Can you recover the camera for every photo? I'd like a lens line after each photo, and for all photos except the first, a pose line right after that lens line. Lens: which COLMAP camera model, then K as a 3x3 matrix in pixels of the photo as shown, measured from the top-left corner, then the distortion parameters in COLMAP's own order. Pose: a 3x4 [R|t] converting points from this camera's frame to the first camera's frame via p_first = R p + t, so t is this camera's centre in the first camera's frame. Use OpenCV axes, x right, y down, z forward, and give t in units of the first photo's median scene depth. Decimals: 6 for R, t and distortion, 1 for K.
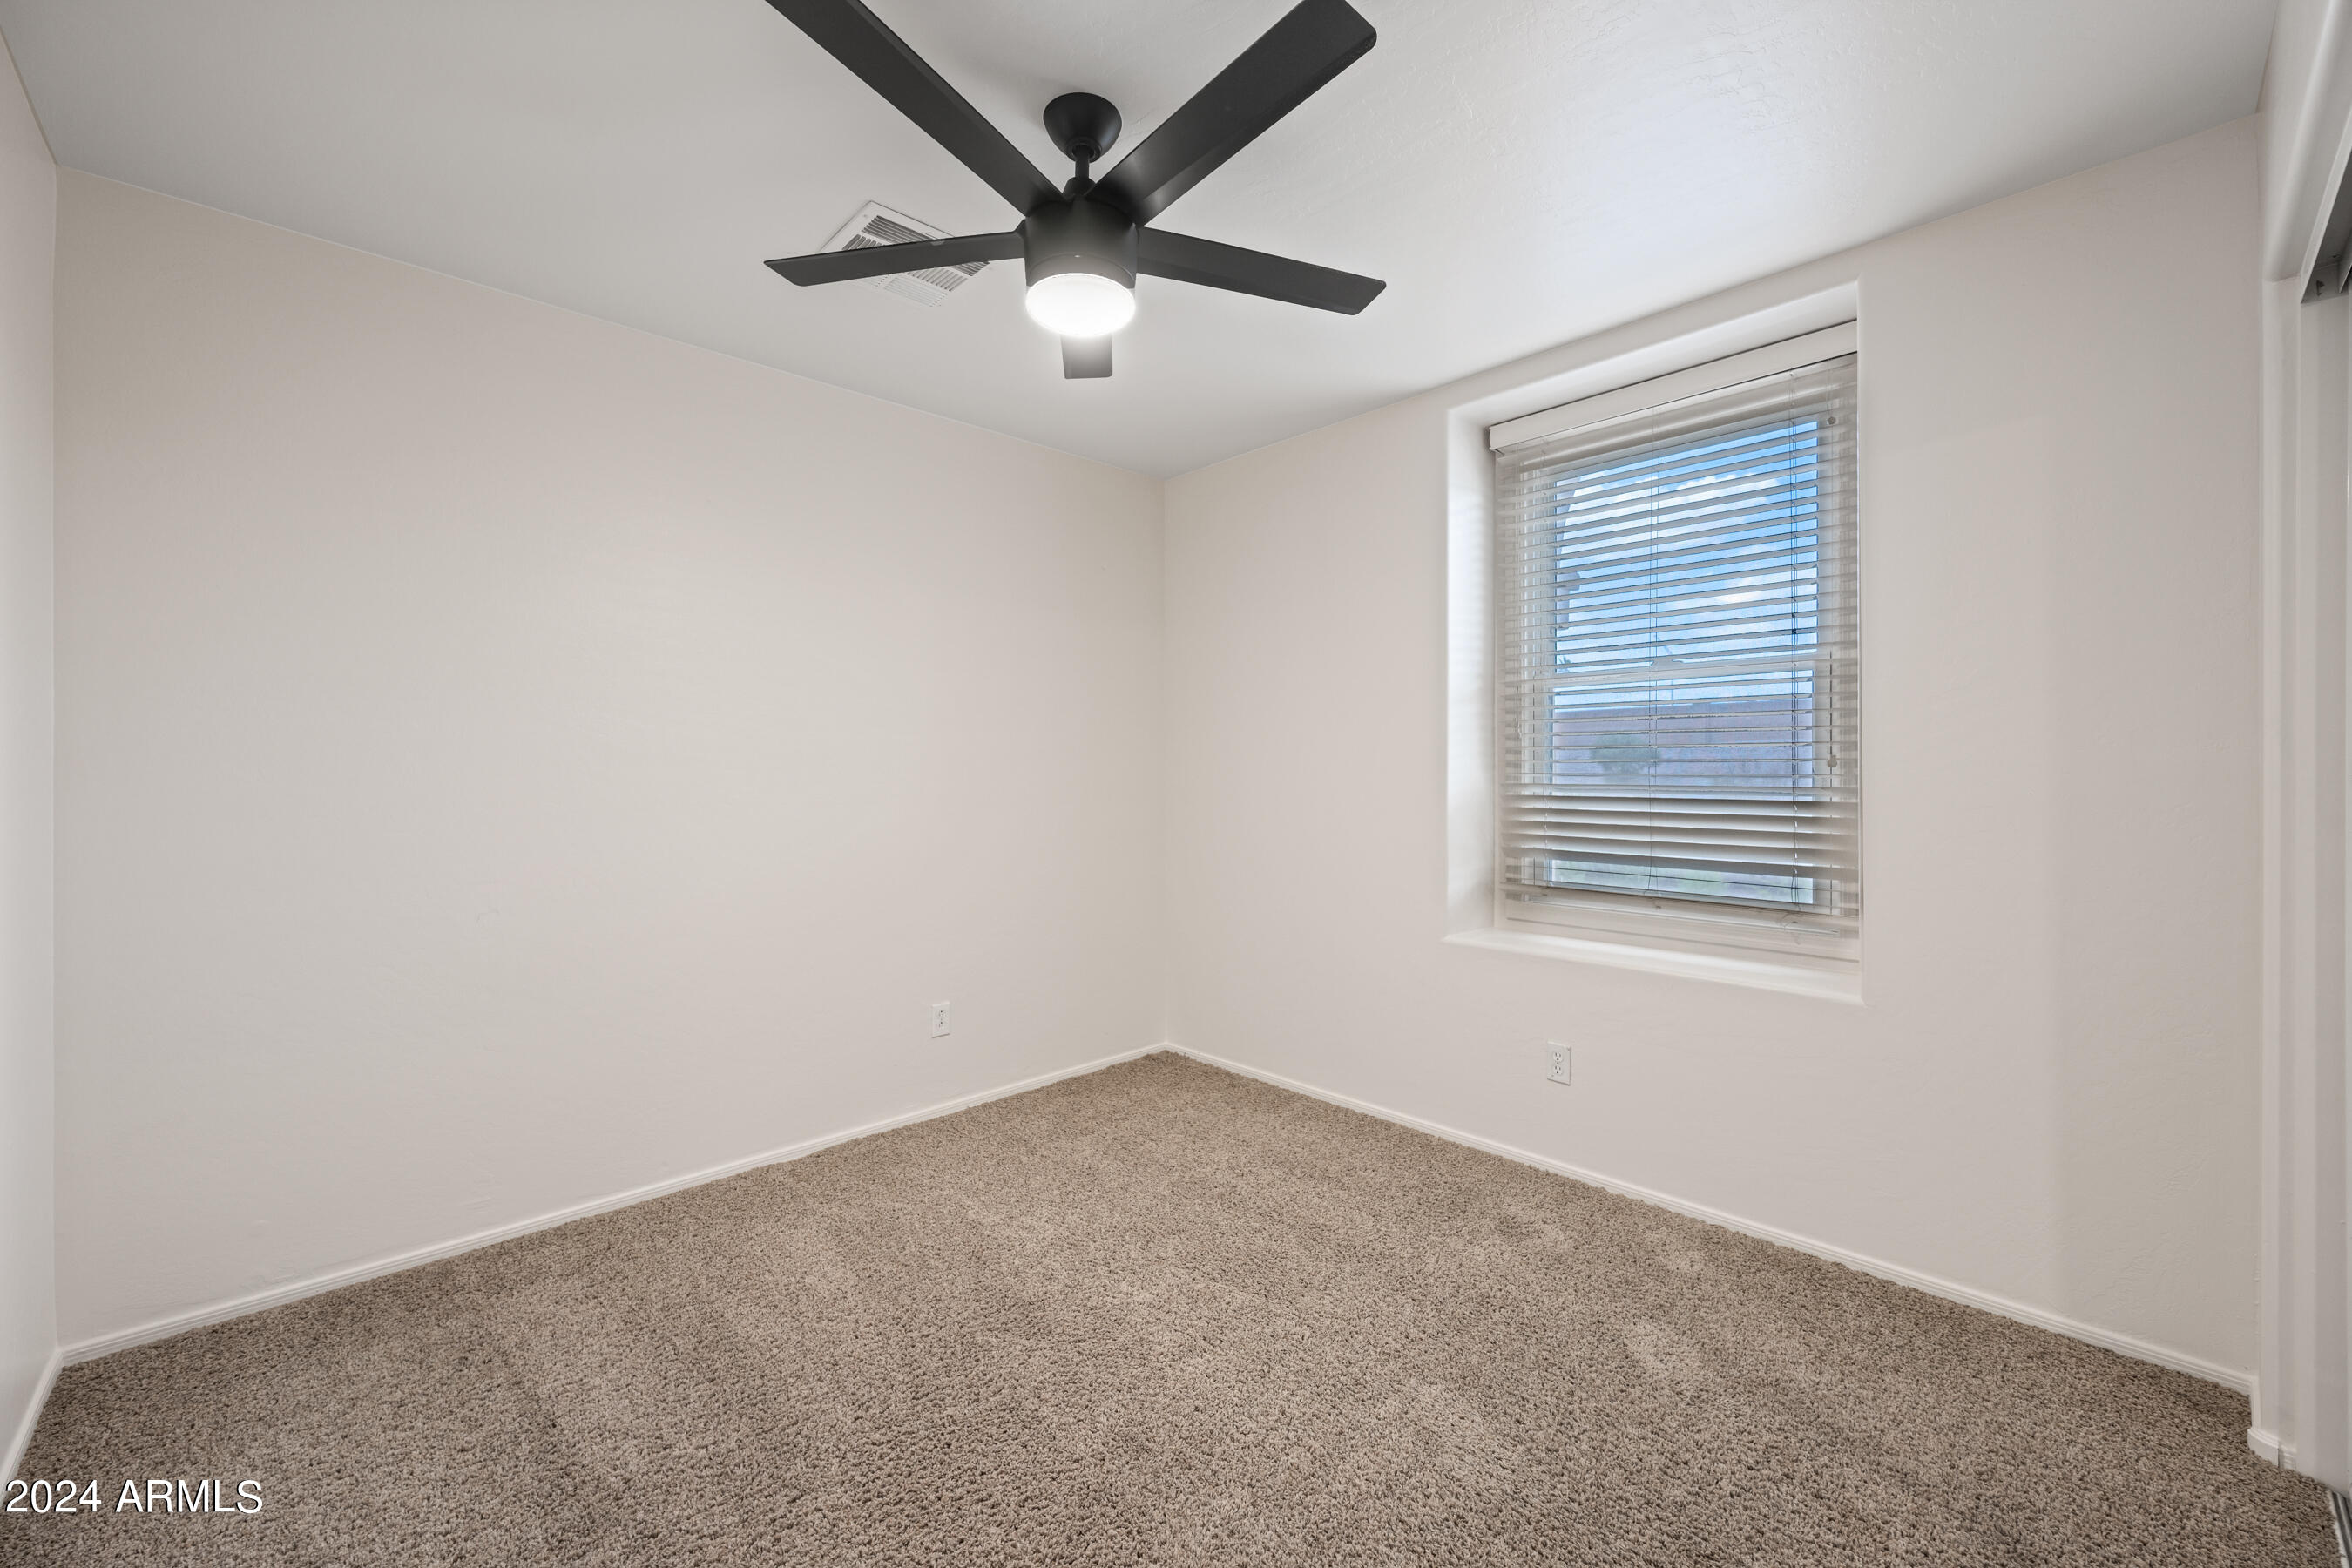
lens RADIAL K [[934.4, 0, 1179.9], [0, 934.4, 776.8], [0, 0, 1]] dist [-0.004162, 0.001705]
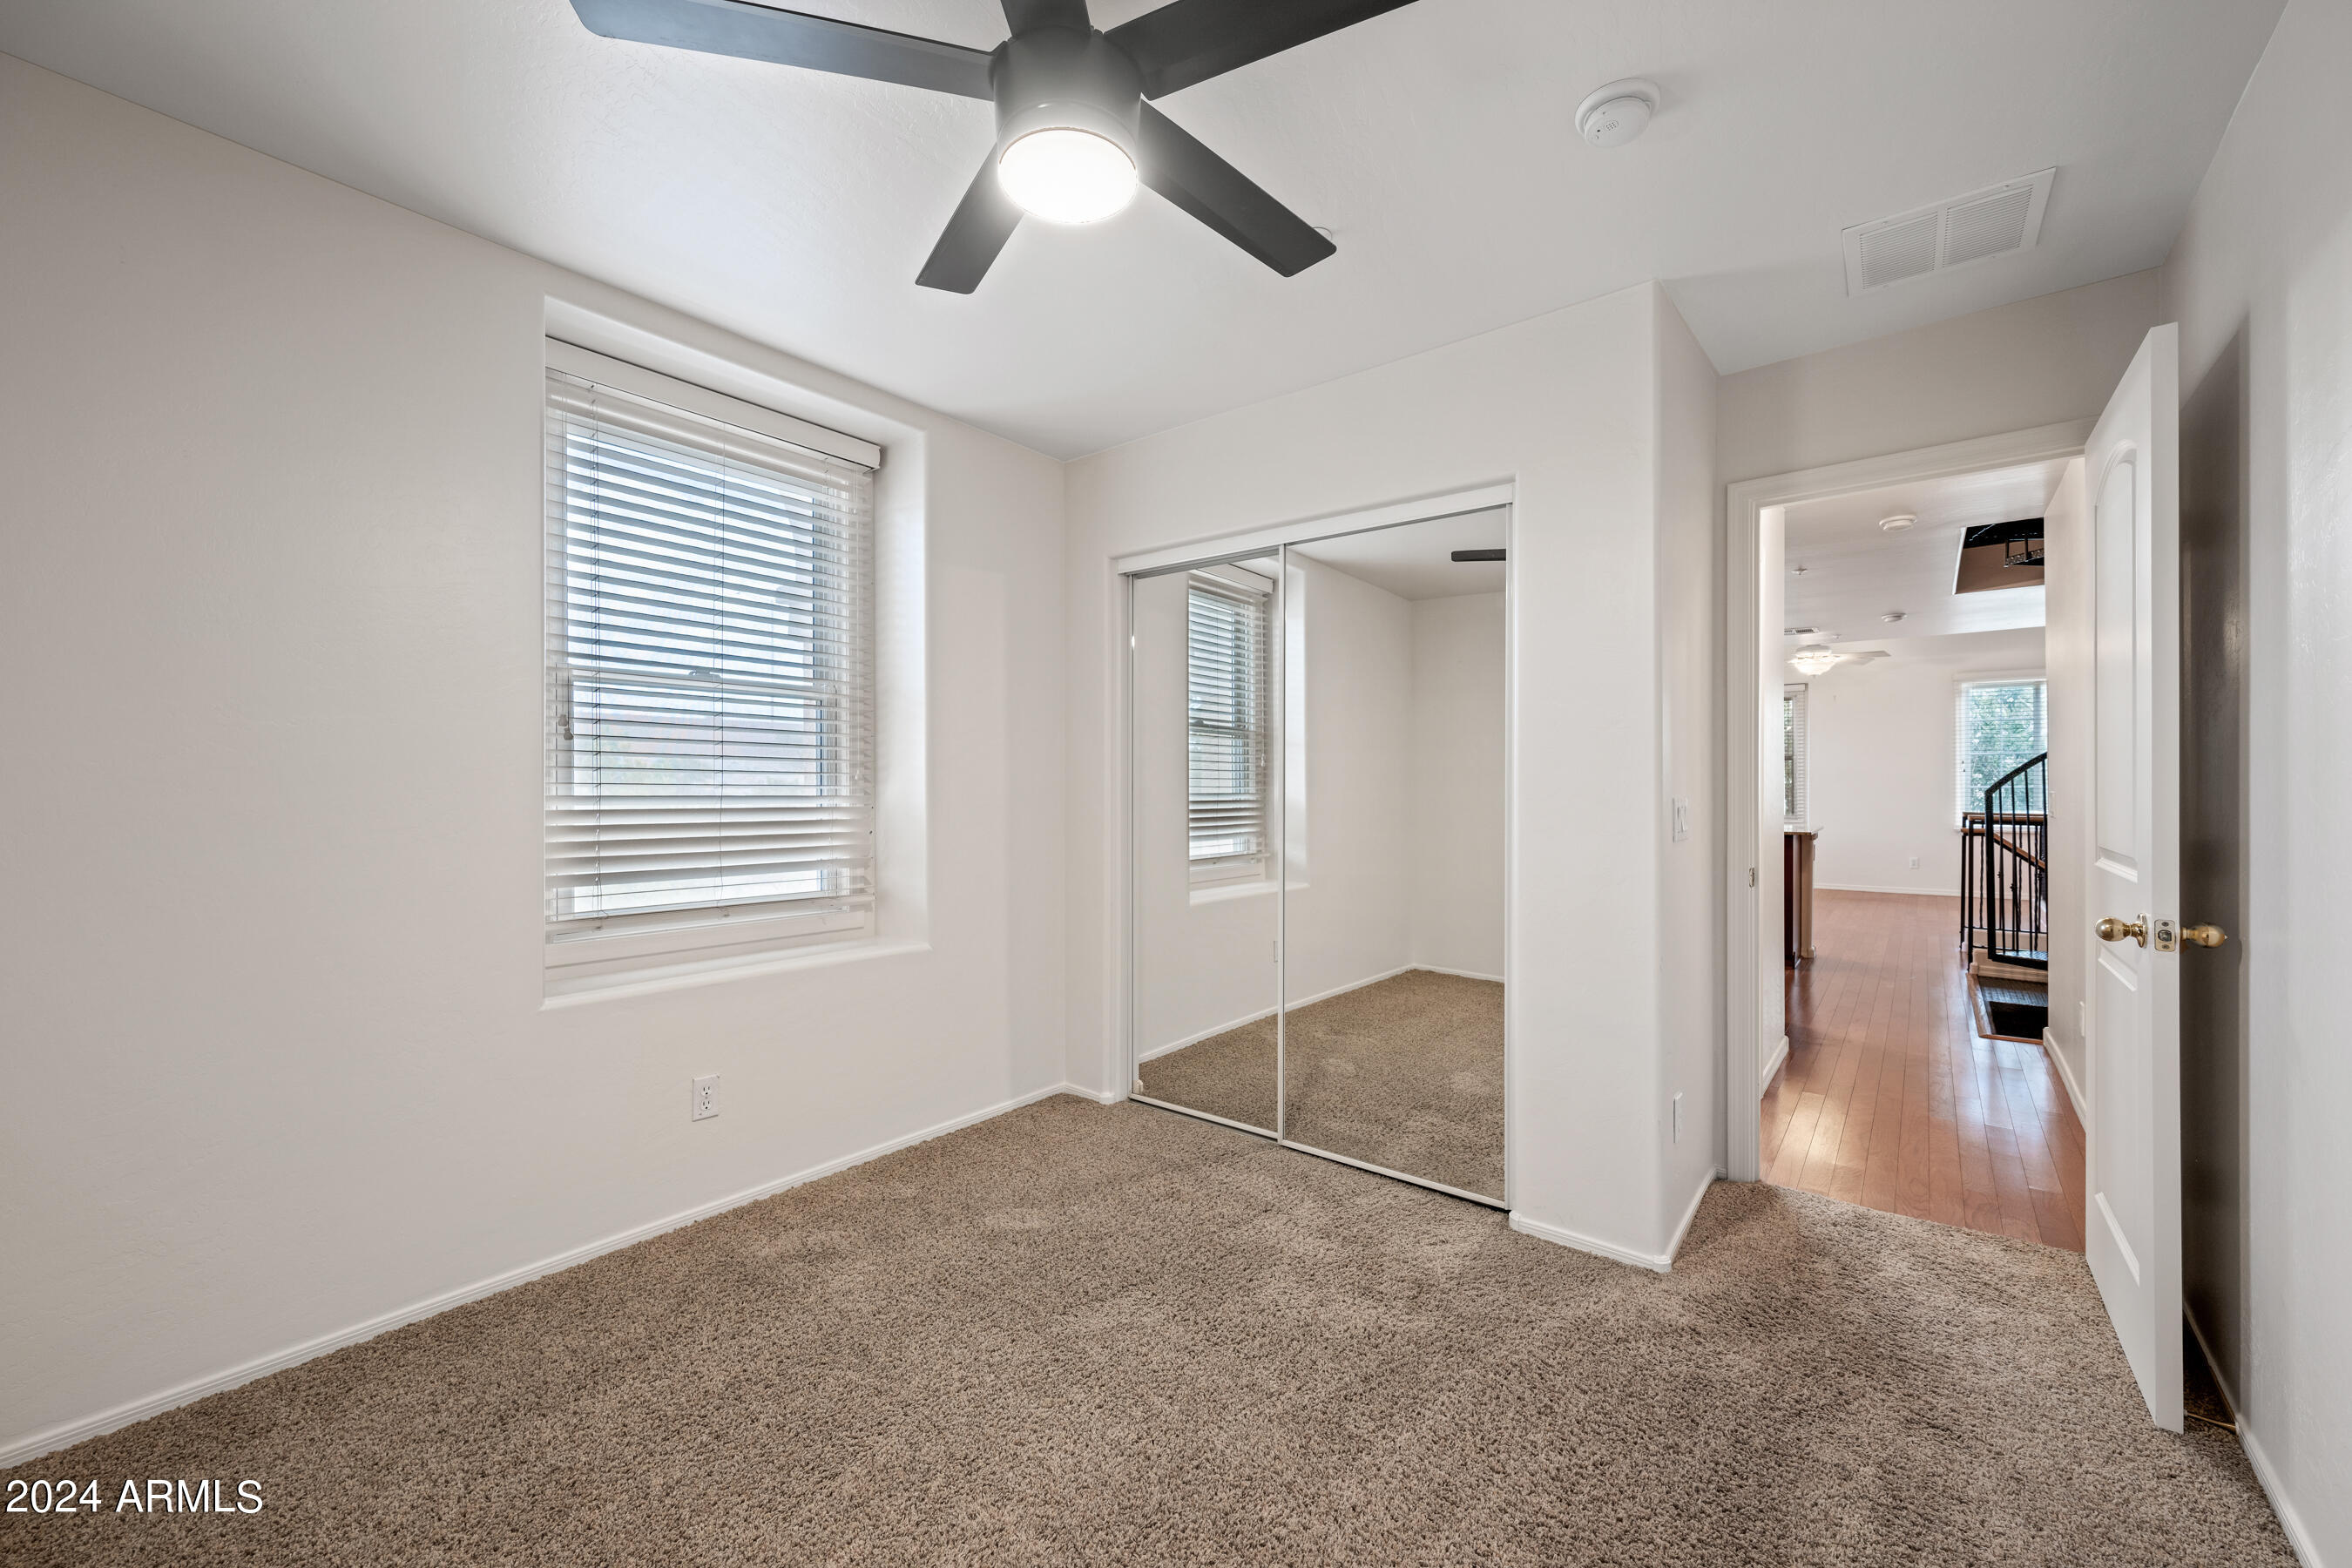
lens RADIAL K [[934.4, 0, 1179.3], [0, 934.4, 786.4], [0, 0, 1]] dist [-0.004162, 0.001705]
pose [[-0.148153, 0.010787, 0.988906, -0.575126], [0.012794, 0.999878, -0.008989, 0.015425], [-0.988882, 0.011320, -0.148273, 0.672610]]
